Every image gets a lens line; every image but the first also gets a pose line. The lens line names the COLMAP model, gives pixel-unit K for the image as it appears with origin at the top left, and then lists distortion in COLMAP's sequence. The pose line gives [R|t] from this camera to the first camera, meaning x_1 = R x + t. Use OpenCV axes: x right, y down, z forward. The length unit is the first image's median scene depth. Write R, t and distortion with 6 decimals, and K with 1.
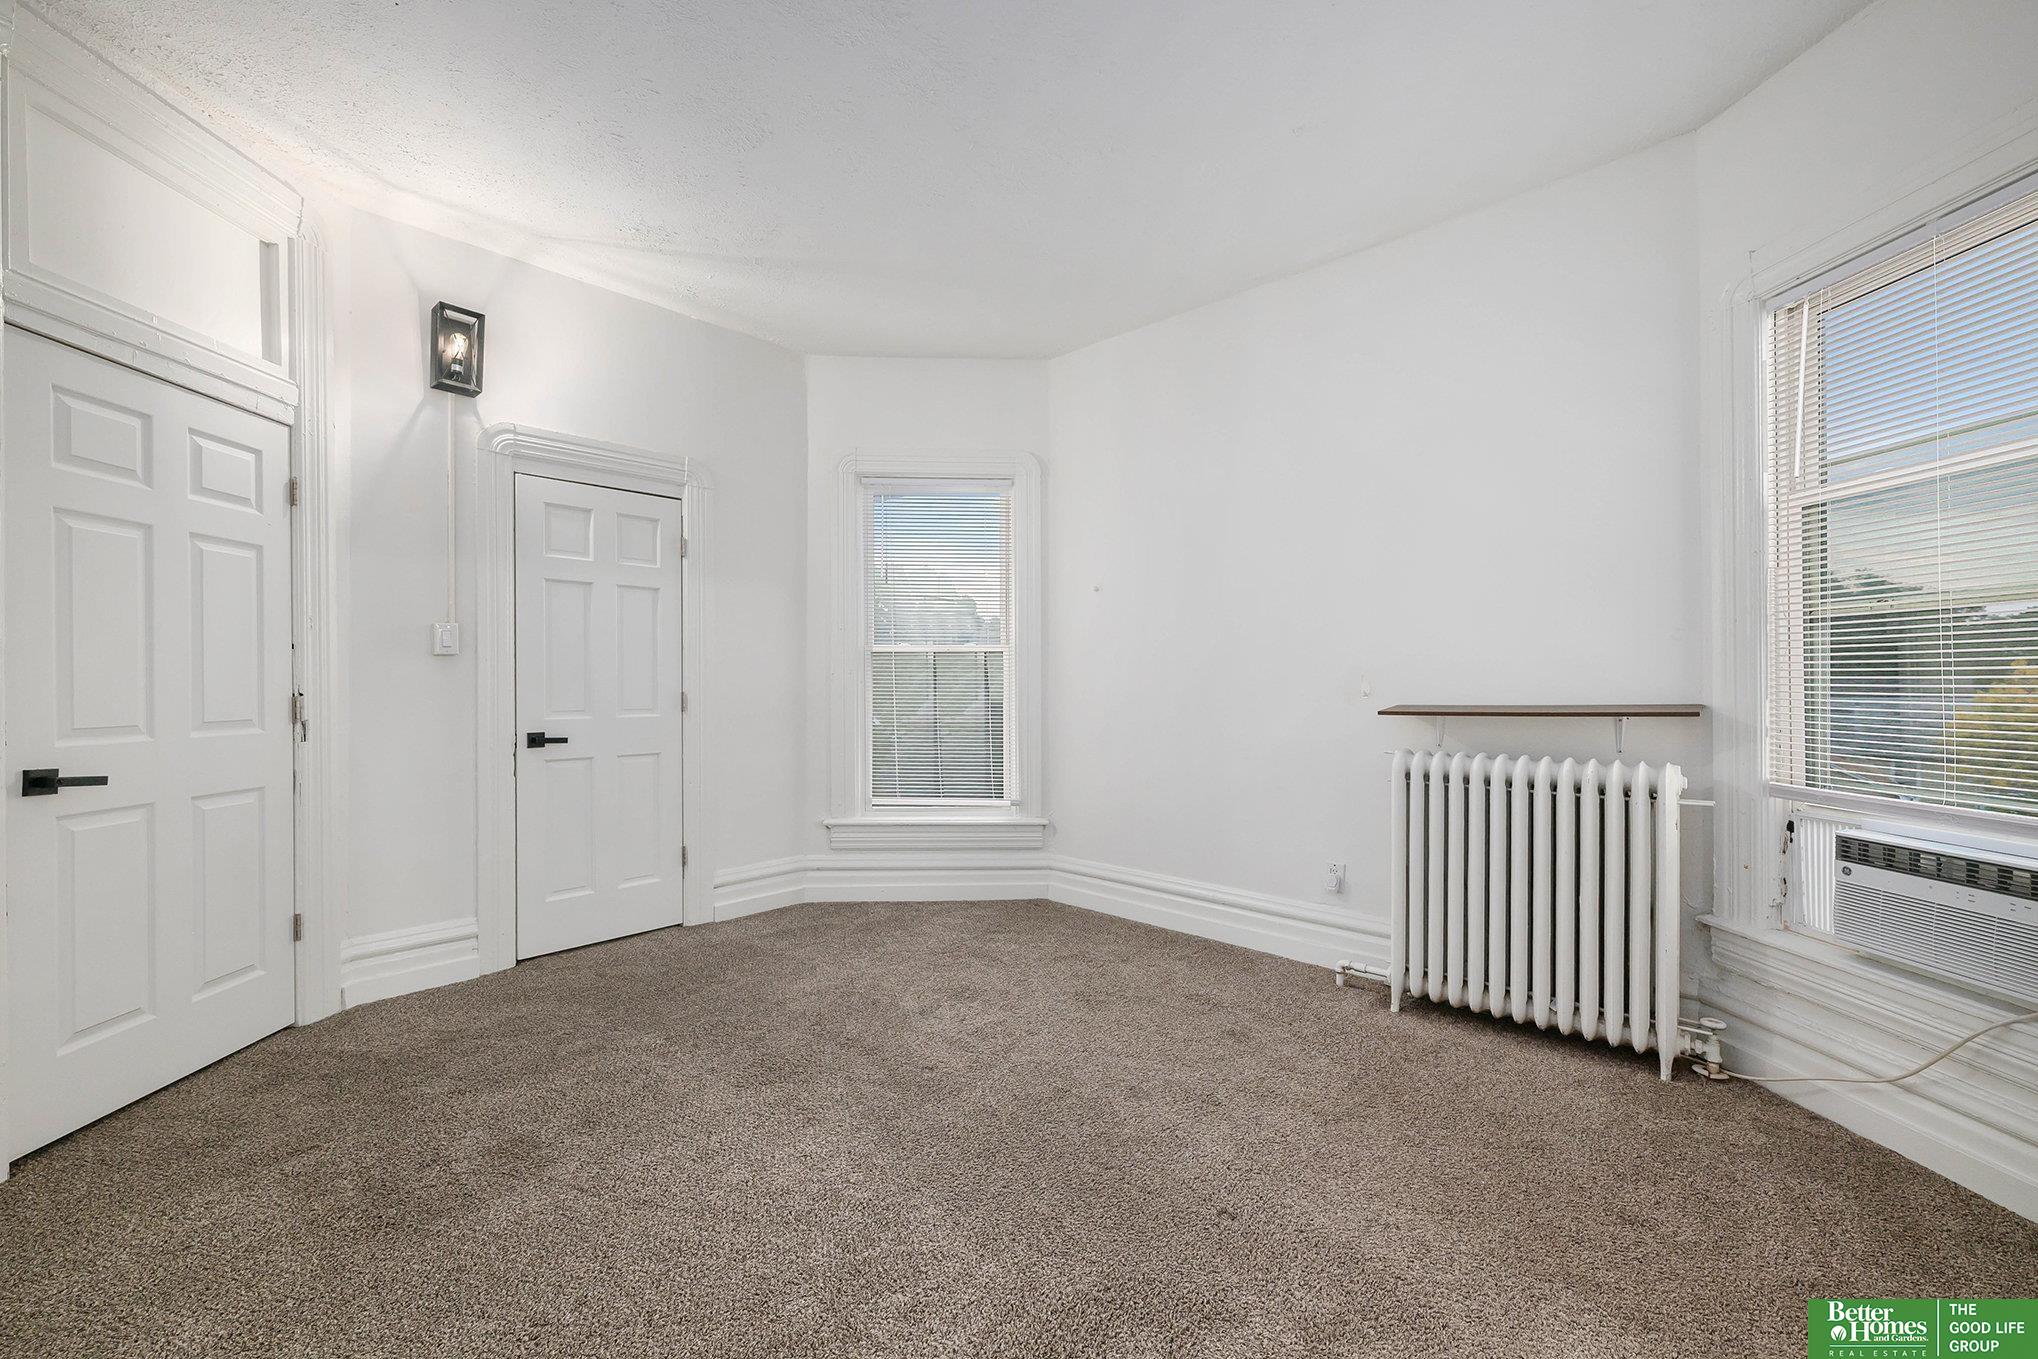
lens RADIAL K [[816.8, 0, 1025.2], [0, 816.8, 686.7], [0, 0, 1]] dist [0.000821, 0.000100]
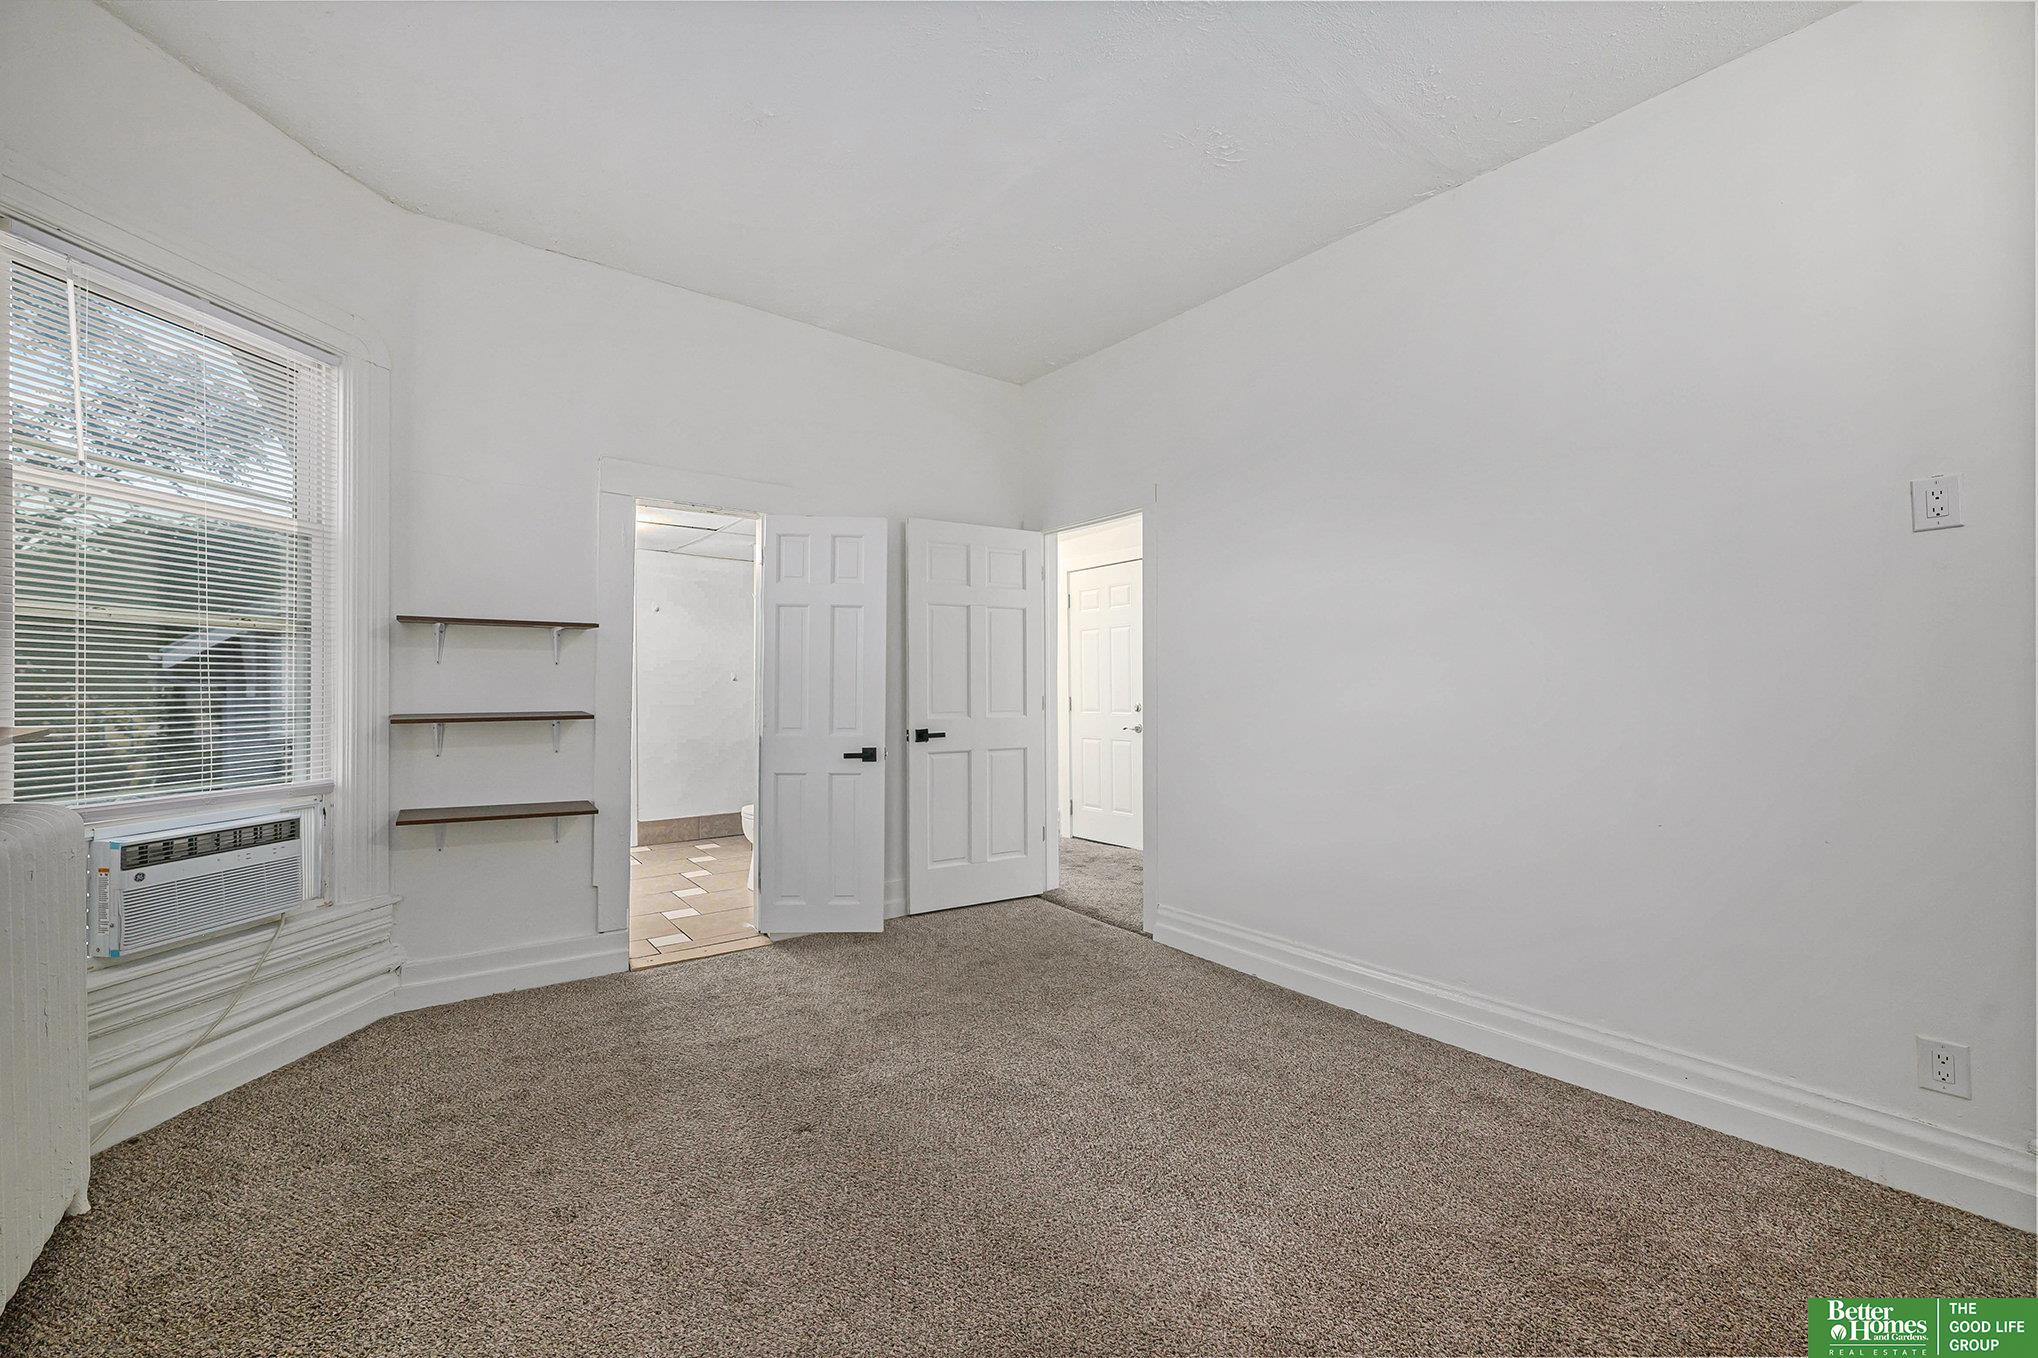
lens RADIAL K [[816.8, 0, 1020.3], [0, 816.8, 678.6], [0, 0, 1]] dist [0.000821, 0.000100]
pose [[-0.980789, -0.009181, 0.194856, -0.267478], [-0.008625, 0.999956, 0.003698, -0.034288], [-0.194882, 0.001947, -0.980825, 1.905878]]
